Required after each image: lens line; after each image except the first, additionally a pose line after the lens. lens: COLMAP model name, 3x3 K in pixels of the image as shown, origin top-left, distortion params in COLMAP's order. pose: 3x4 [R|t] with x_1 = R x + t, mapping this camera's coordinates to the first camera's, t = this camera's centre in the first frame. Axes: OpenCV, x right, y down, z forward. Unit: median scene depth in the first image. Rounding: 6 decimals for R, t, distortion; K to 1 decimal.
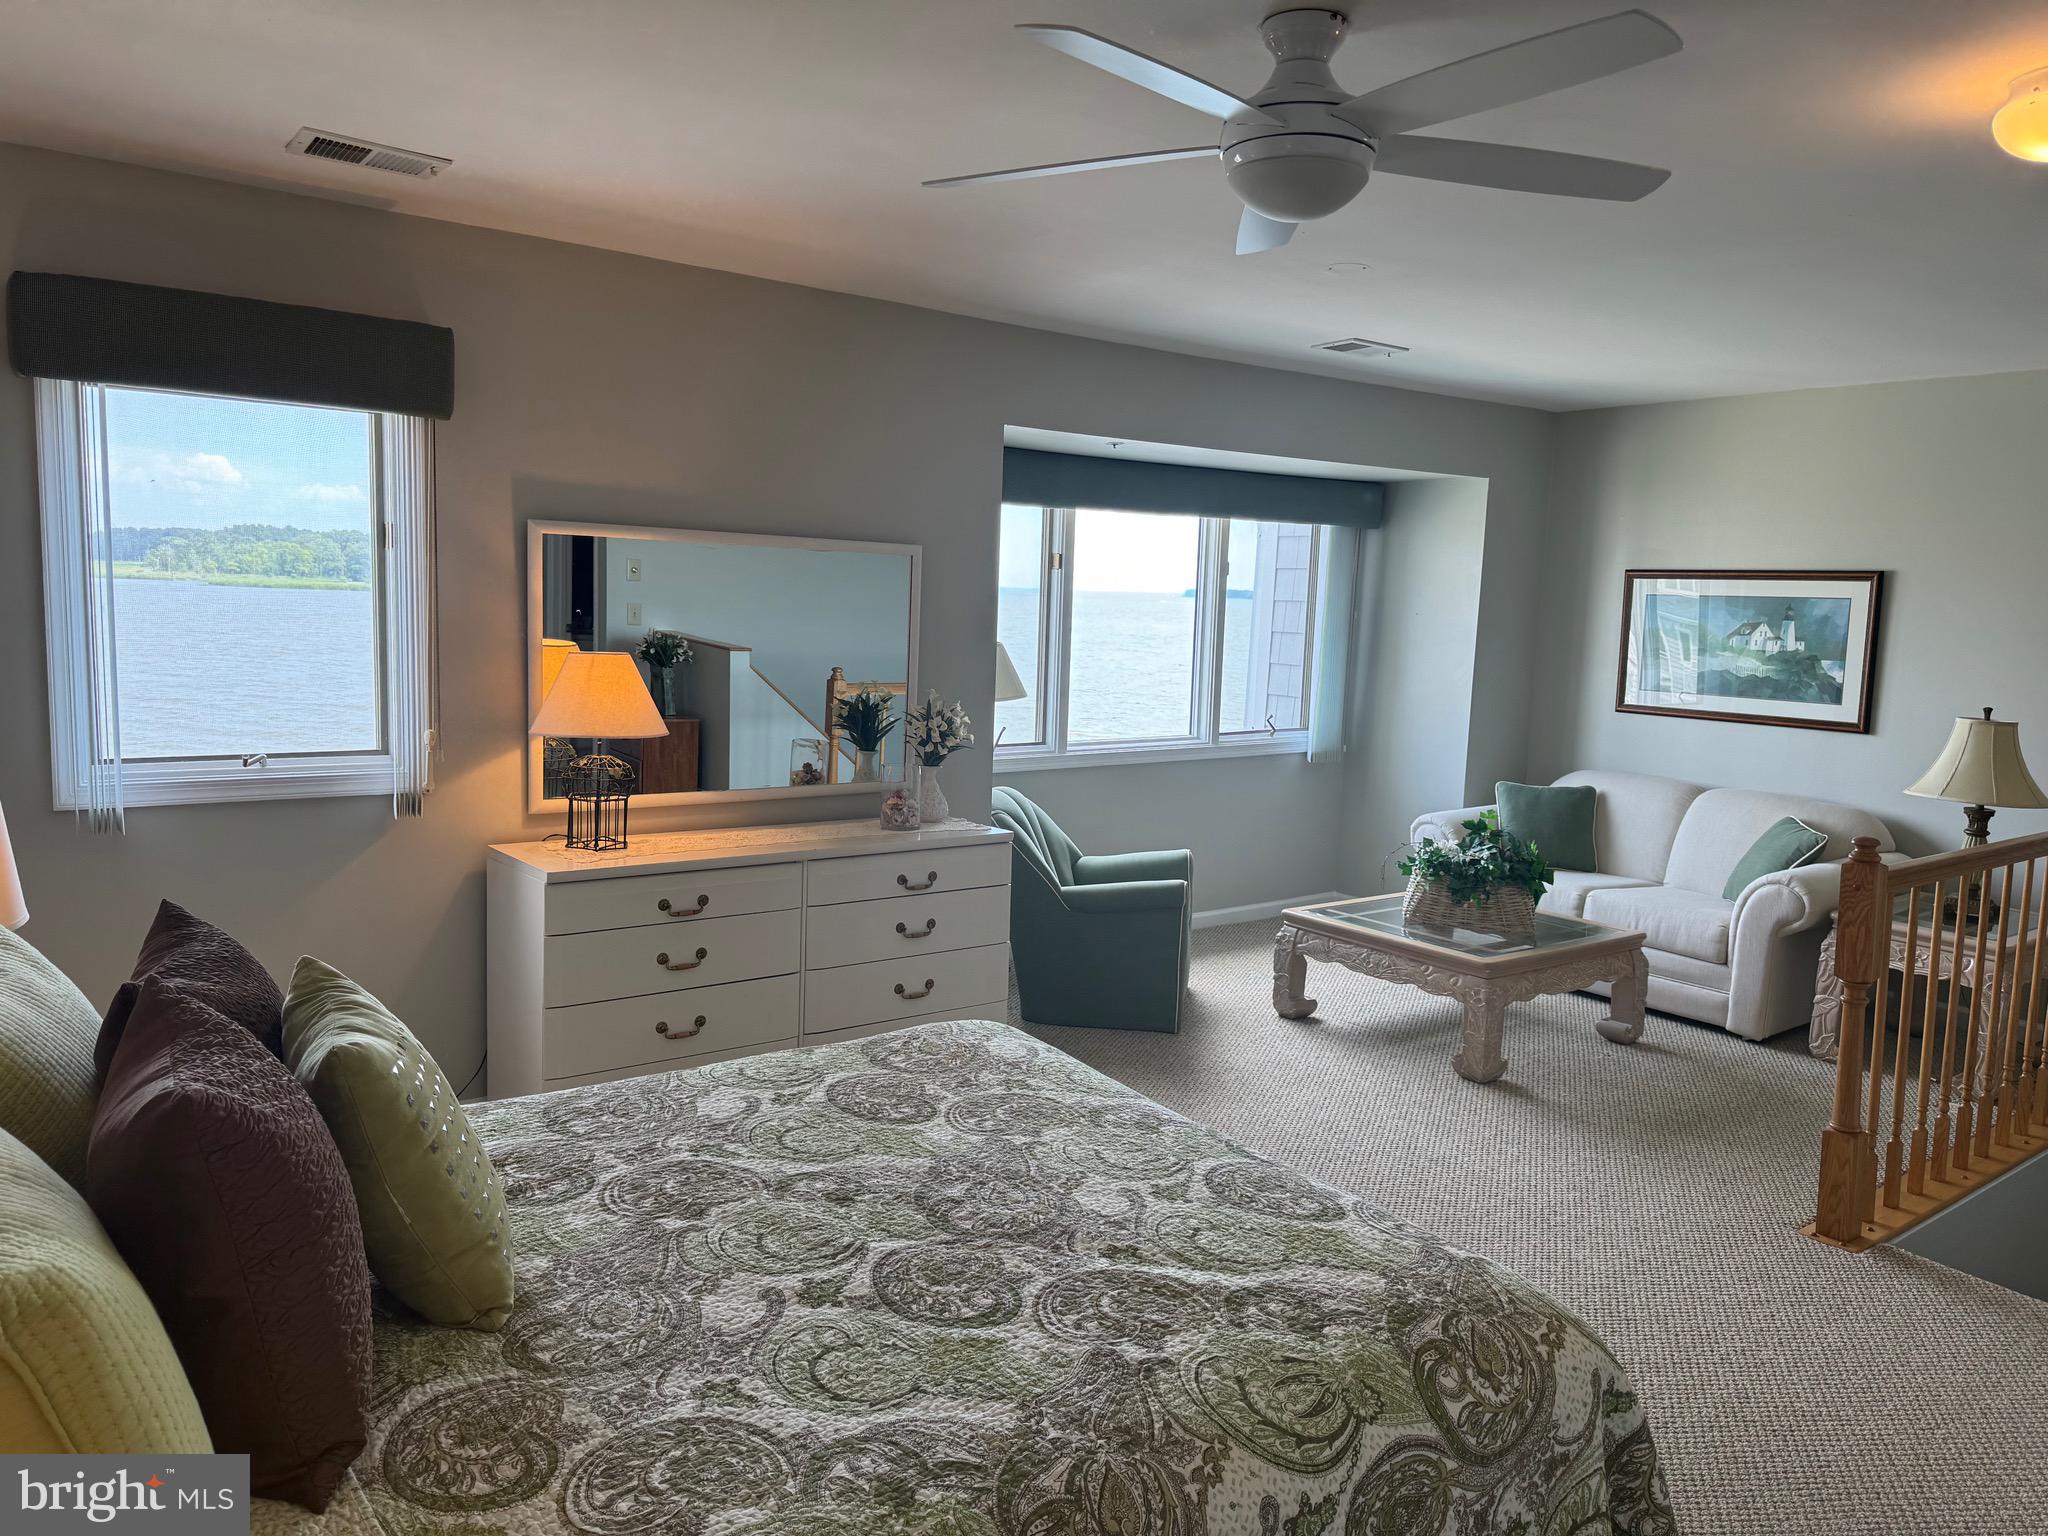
lens RADIAL K [[1453.0, 0, 1025.5], [0, 1453.0, 766.2], [0, 0, 1]] dist [0.093039, -0.141618]
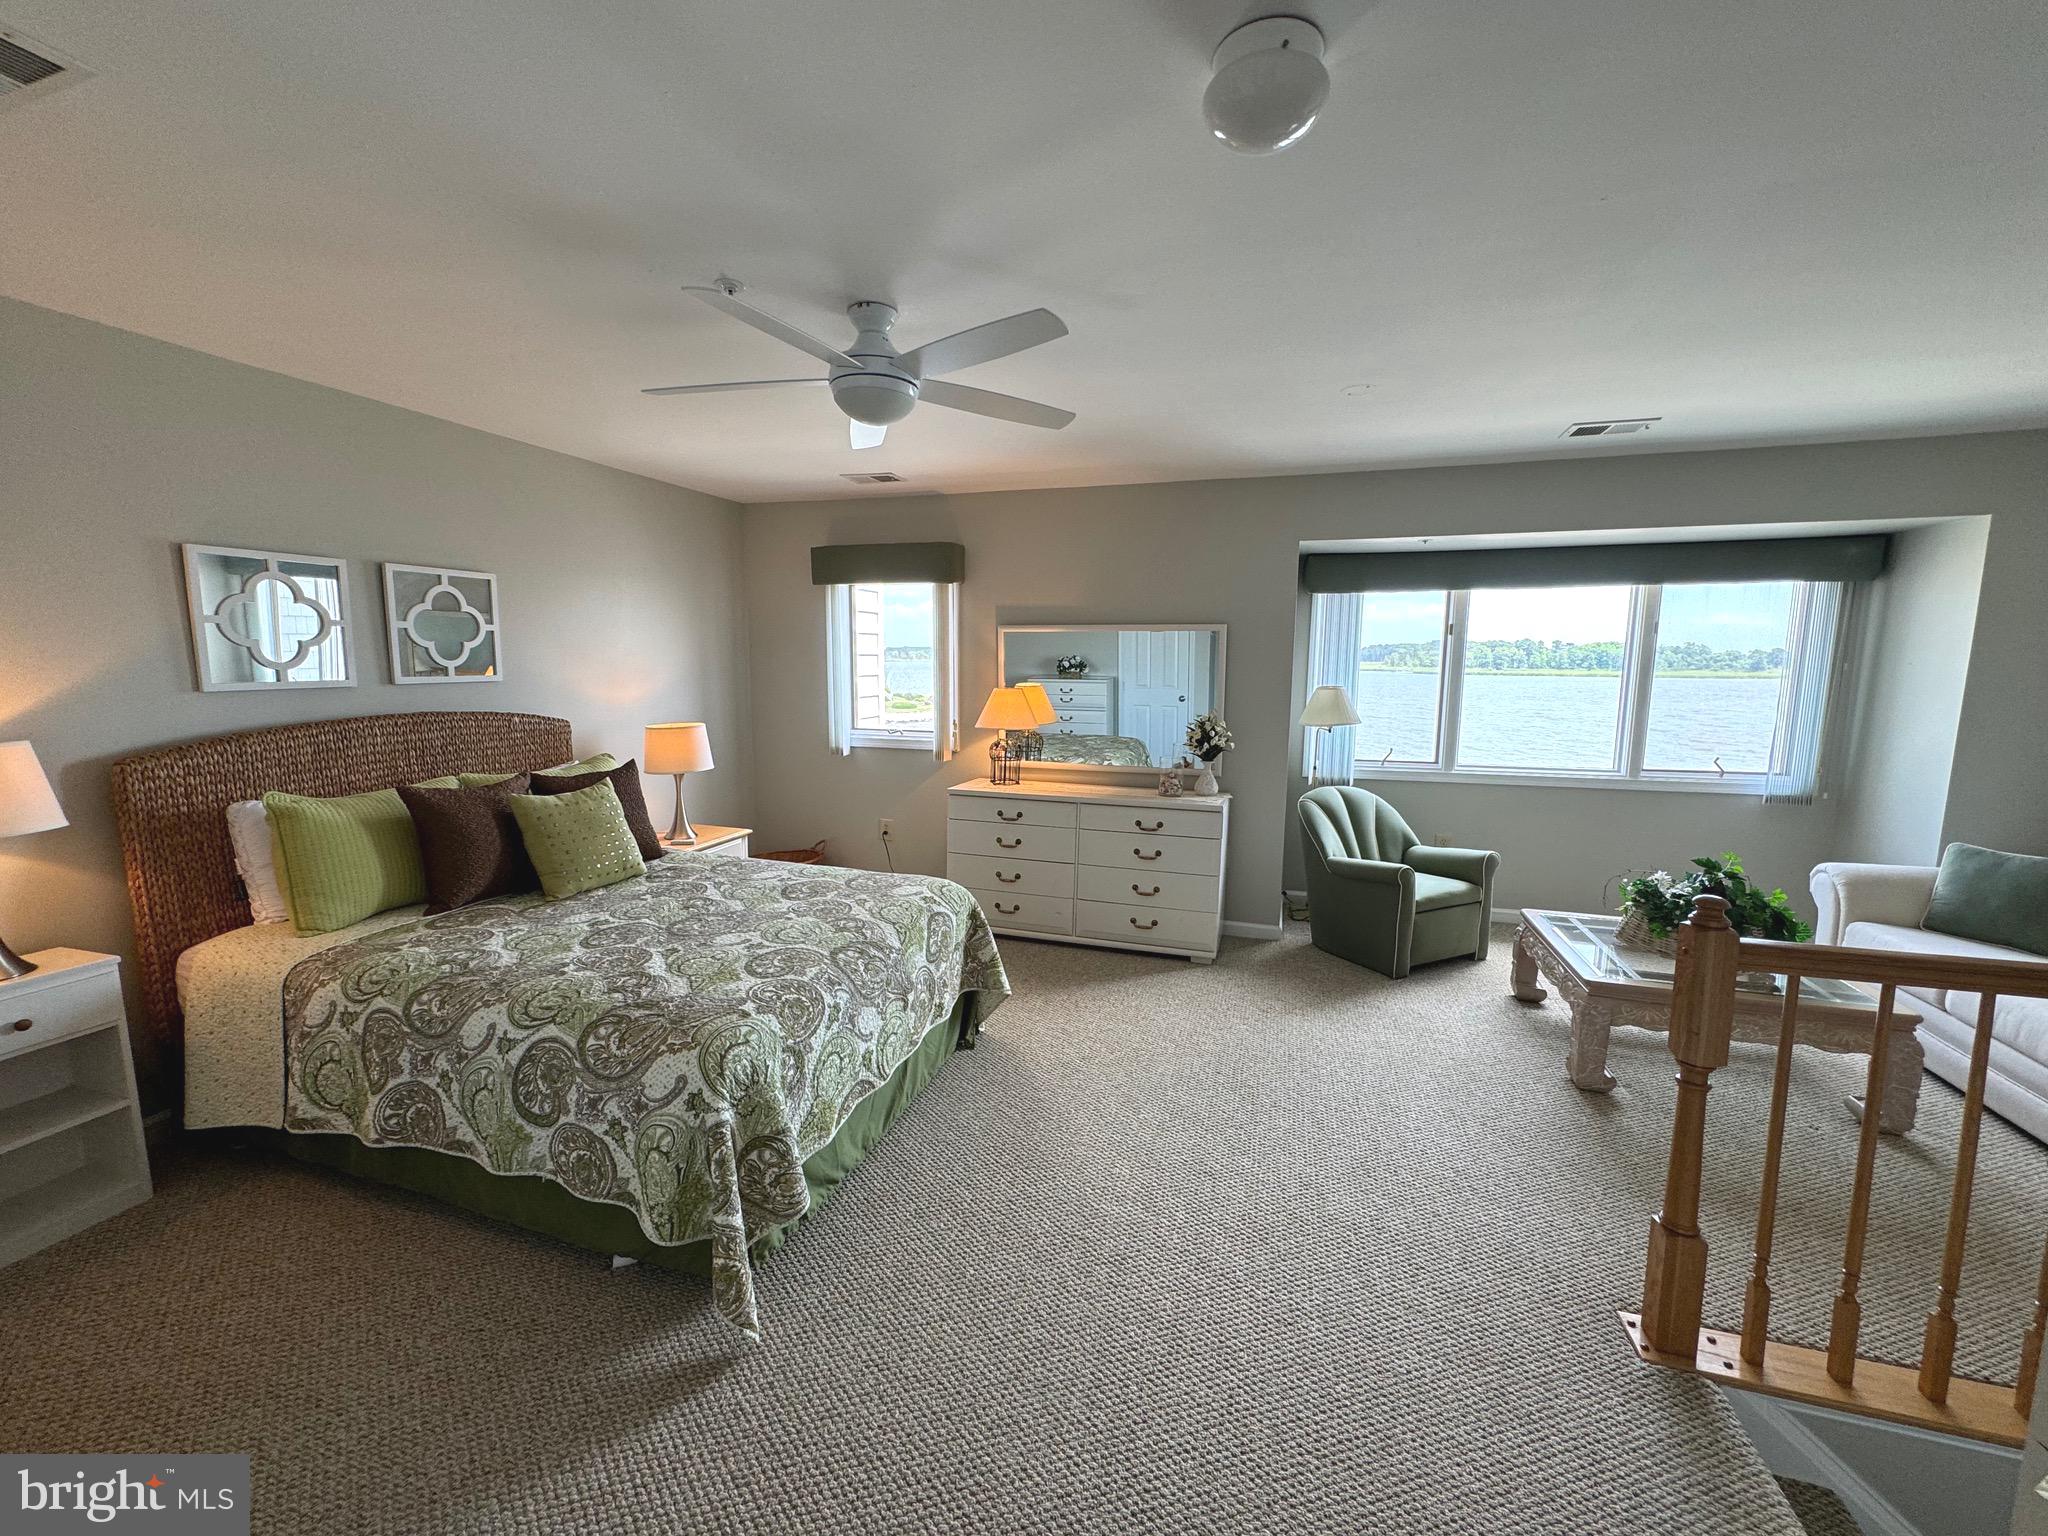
lens RADIAL K [[823.7, 0, 1015.2], [0, 823.7, 770.7], [0, 0, 1]] dist [0.000305, 0.000347]
pose [[0.570529, 0.081566, -0.817217, 0.455448], [-0.085597, 0.995542, 0.039607, -0.006185], [0.816805, 0.047354, 0.574968, 0.247683]]
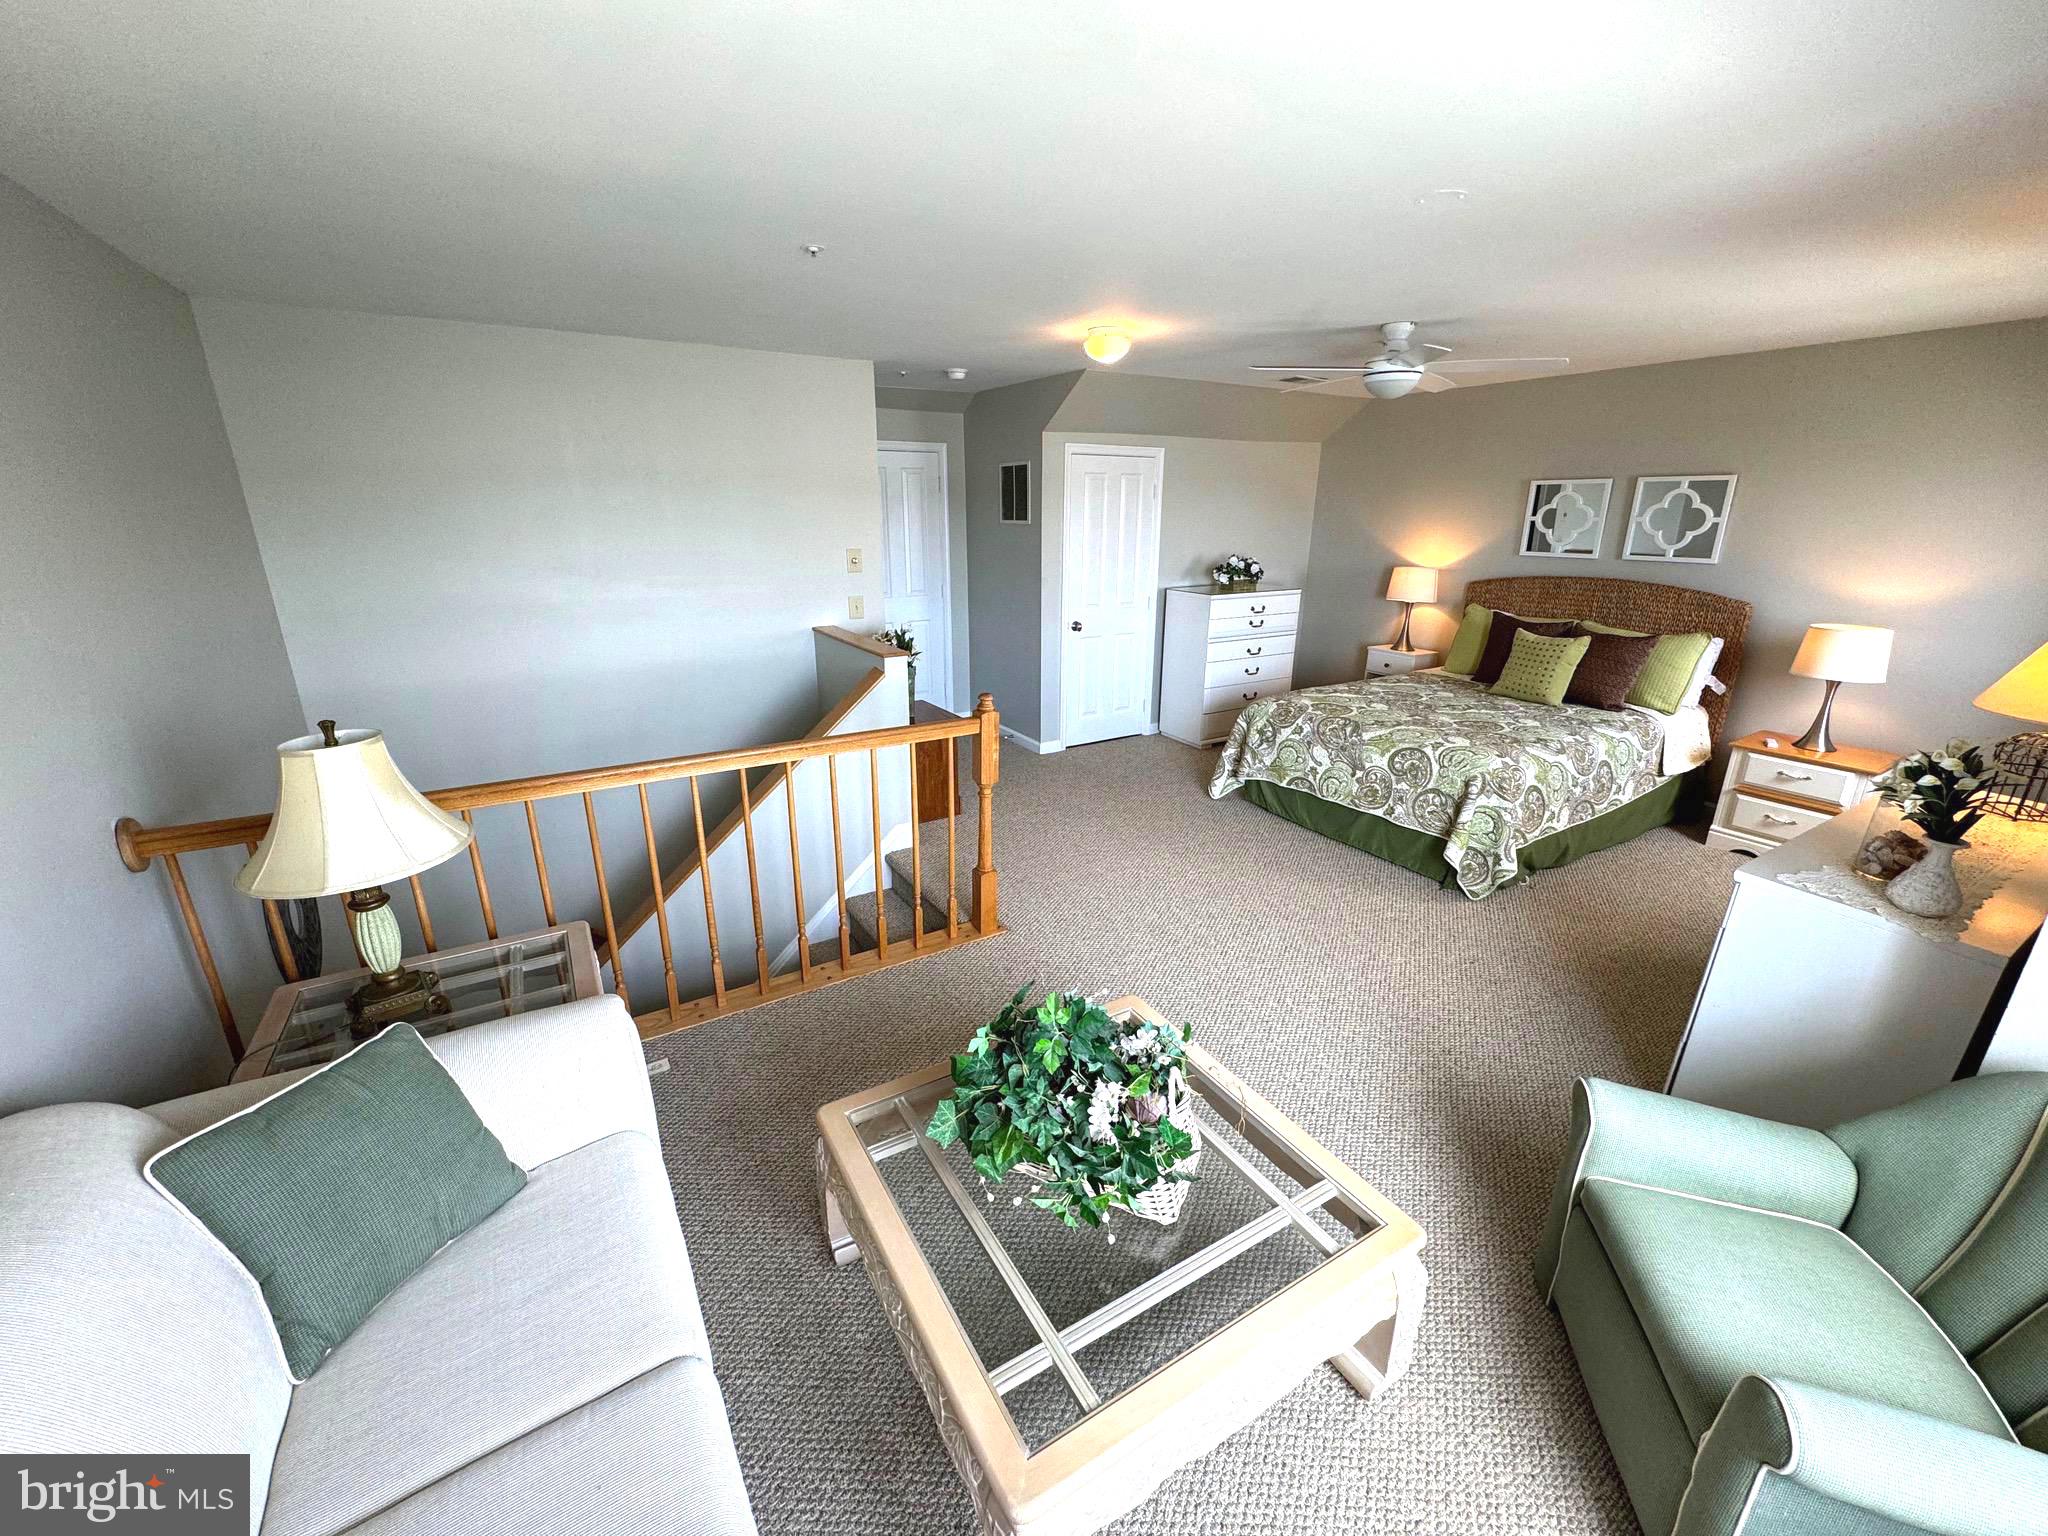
lens RADIAL K [[825.5, 0, 1024.2], [0, 825.5, 778.1], [0, 0, 1]] dist [0.010631, -0.000683]
pose [[-0.991994, -0.069221, 0.105625, 0.270932], [-0.017612, 0.904050, 0.427064, -0.155393], [-0.125052, 0.421784, -0.898031, 1.150766]]
